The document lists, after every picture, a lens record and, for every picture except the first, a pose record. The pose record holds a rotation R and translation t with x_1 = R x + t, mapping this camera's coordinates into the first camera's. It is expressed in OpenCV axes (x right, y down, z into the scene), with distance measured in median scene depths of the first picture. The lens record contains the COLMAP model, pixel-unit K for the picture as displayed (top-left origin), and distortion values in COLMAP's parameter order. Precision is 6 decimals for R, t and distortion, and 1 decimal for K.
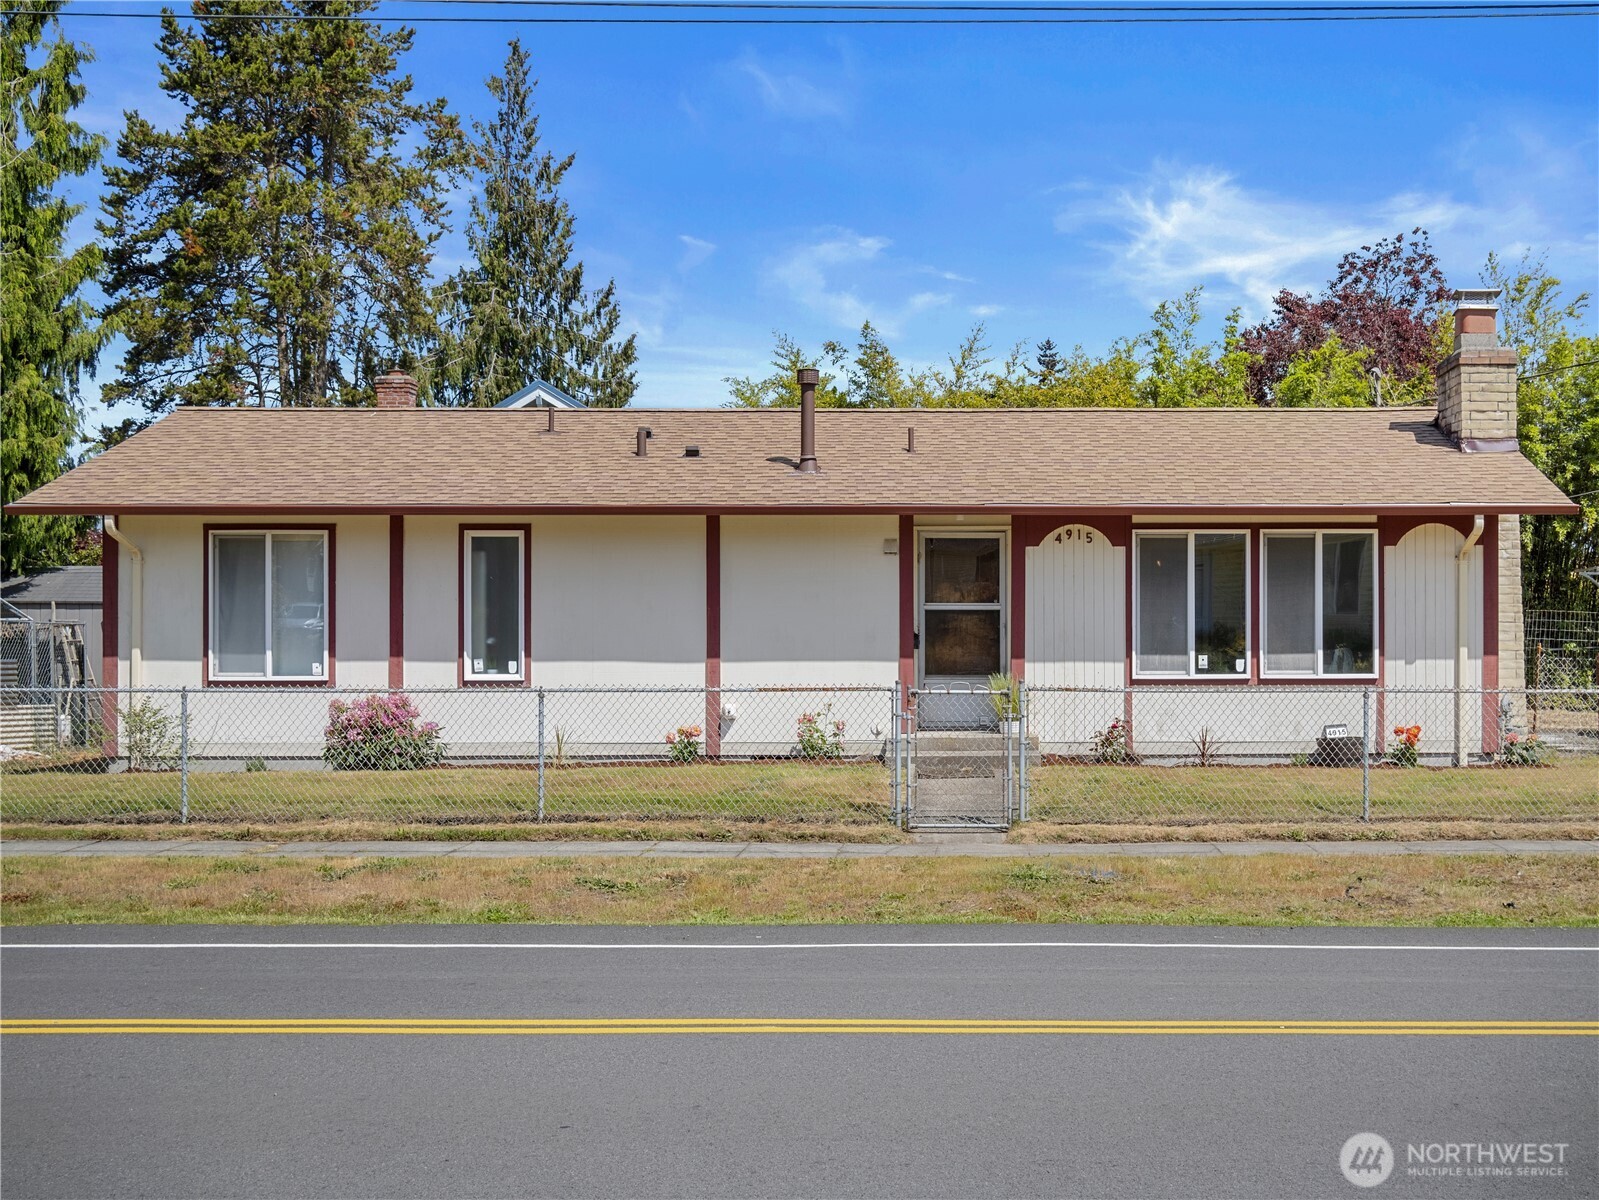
lens RADIAL K [[2136.7, 0, 807.3], [0, 2136.7, 606.9], [0, 0, 1]] dist [0.027229, 0.000000]
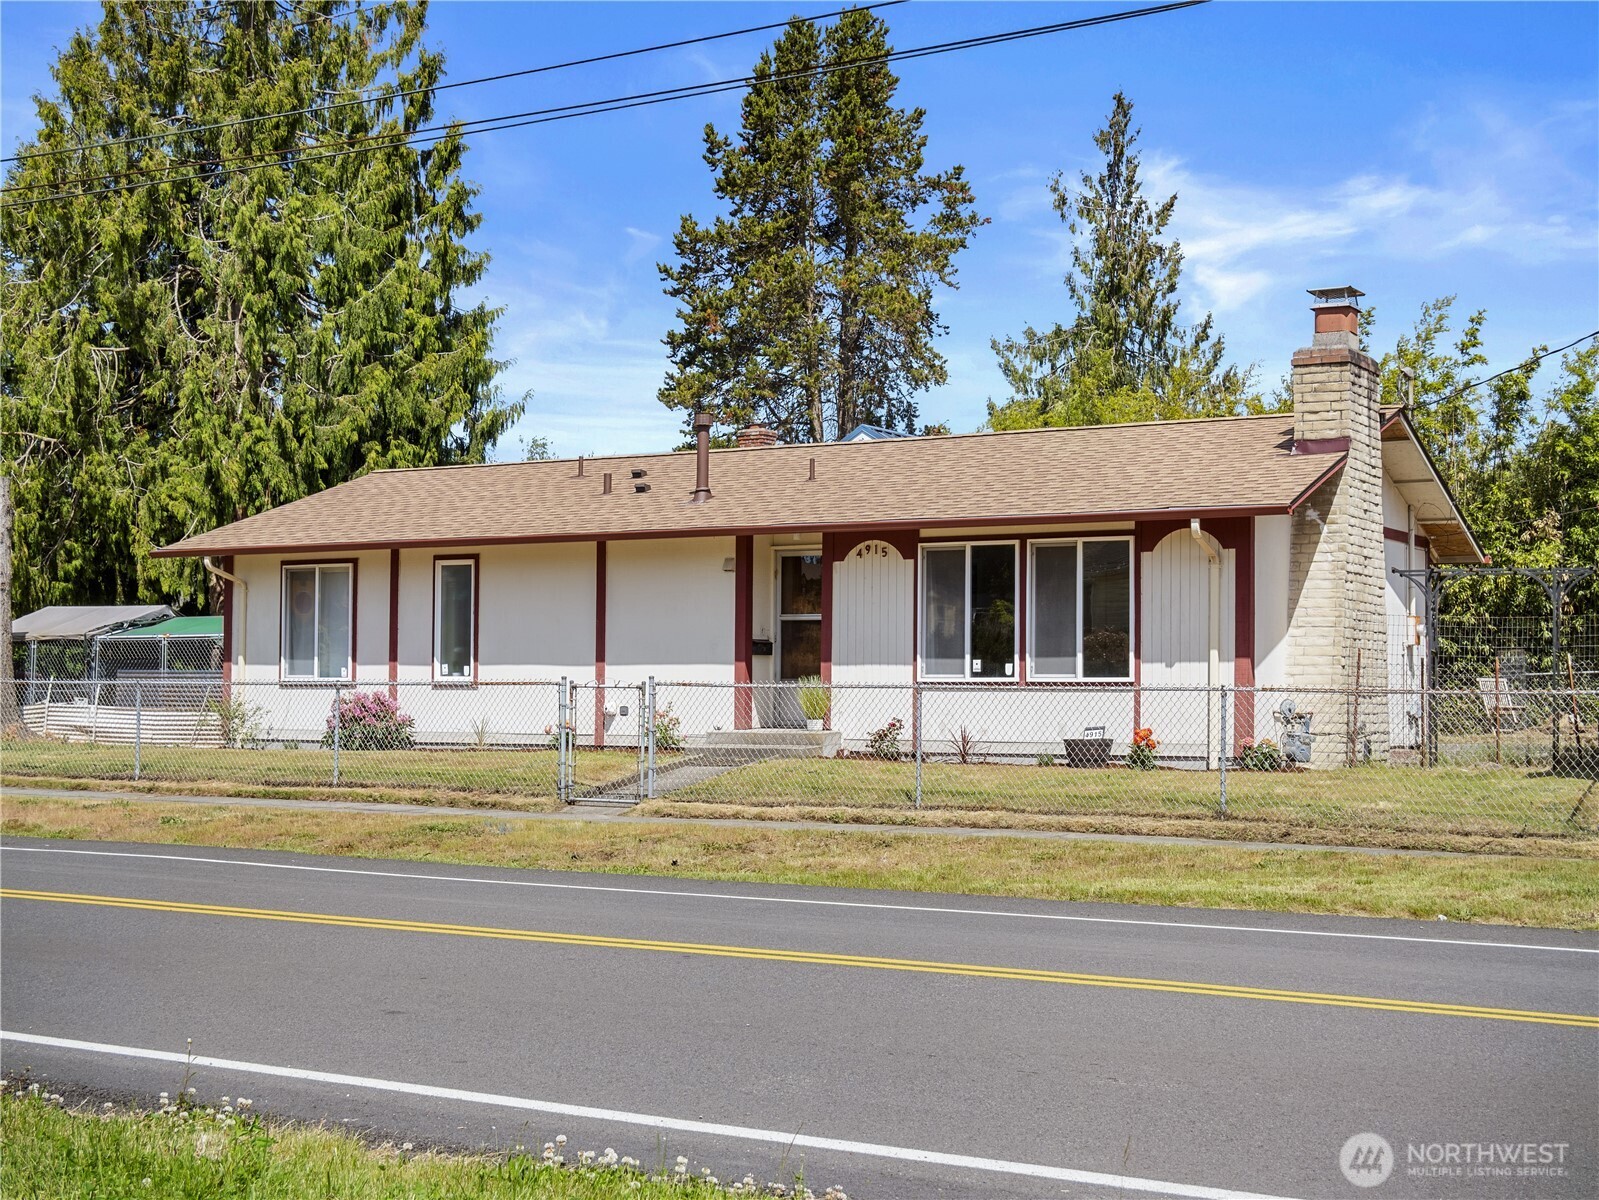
lens RADIAL K [[2213.7, 0, 812.6], [0, 2213.7, 594.6], [0, 0, 1]] dist [-0.022364, 0.000000]
pose [[0.847847, -0.018056, -0.529934, 0.697643], [0.004066, 0.999612, -0.027553, 0.020307], [0.530226, 0.021206, 0.847591, 0.025218]]
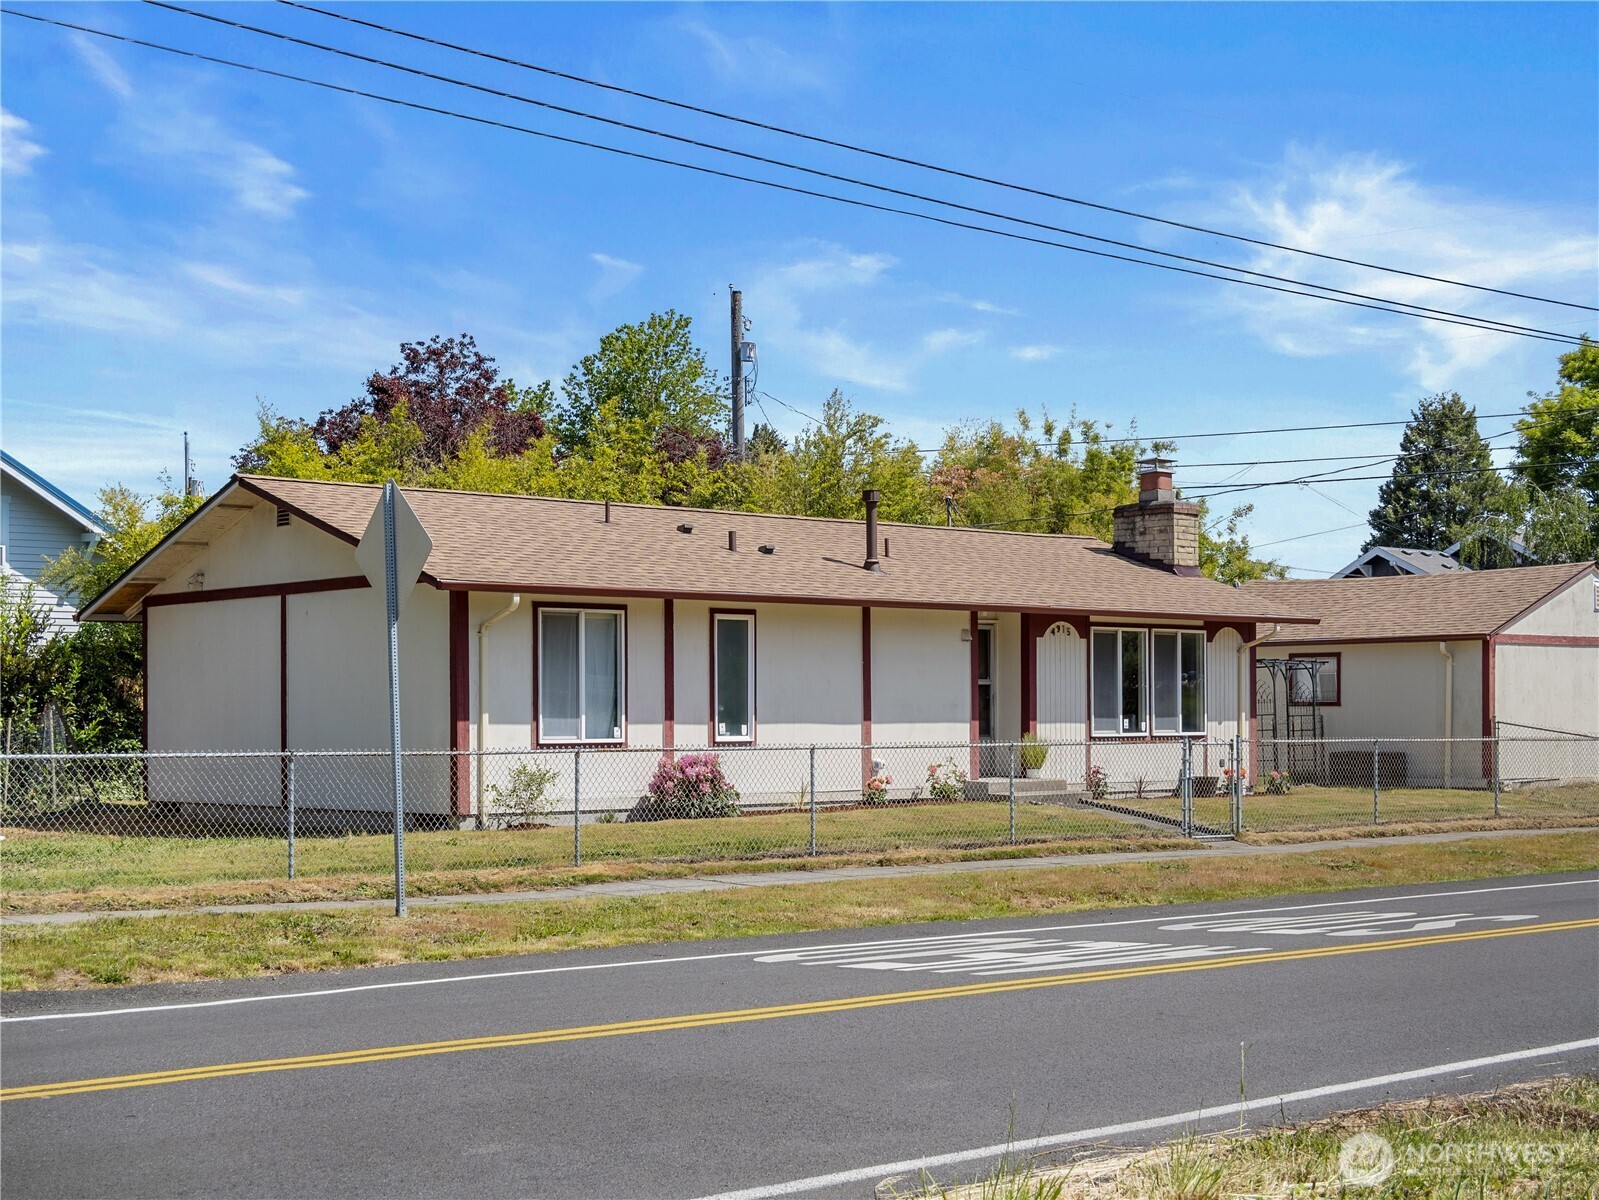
lens RADIAL K [[2213.7, 0, 807.1], [0, 2213.7, 608.1], [0, 0, 1]] dist [-0.022364, 0.000000]
pose [[0.773712, 0.029673, 0.632842, -0.882004], [-0.012590, 0.999425, -0.031469, -0.001136], [-0.633412, 0.016380, 0.773641, 0.021951]]
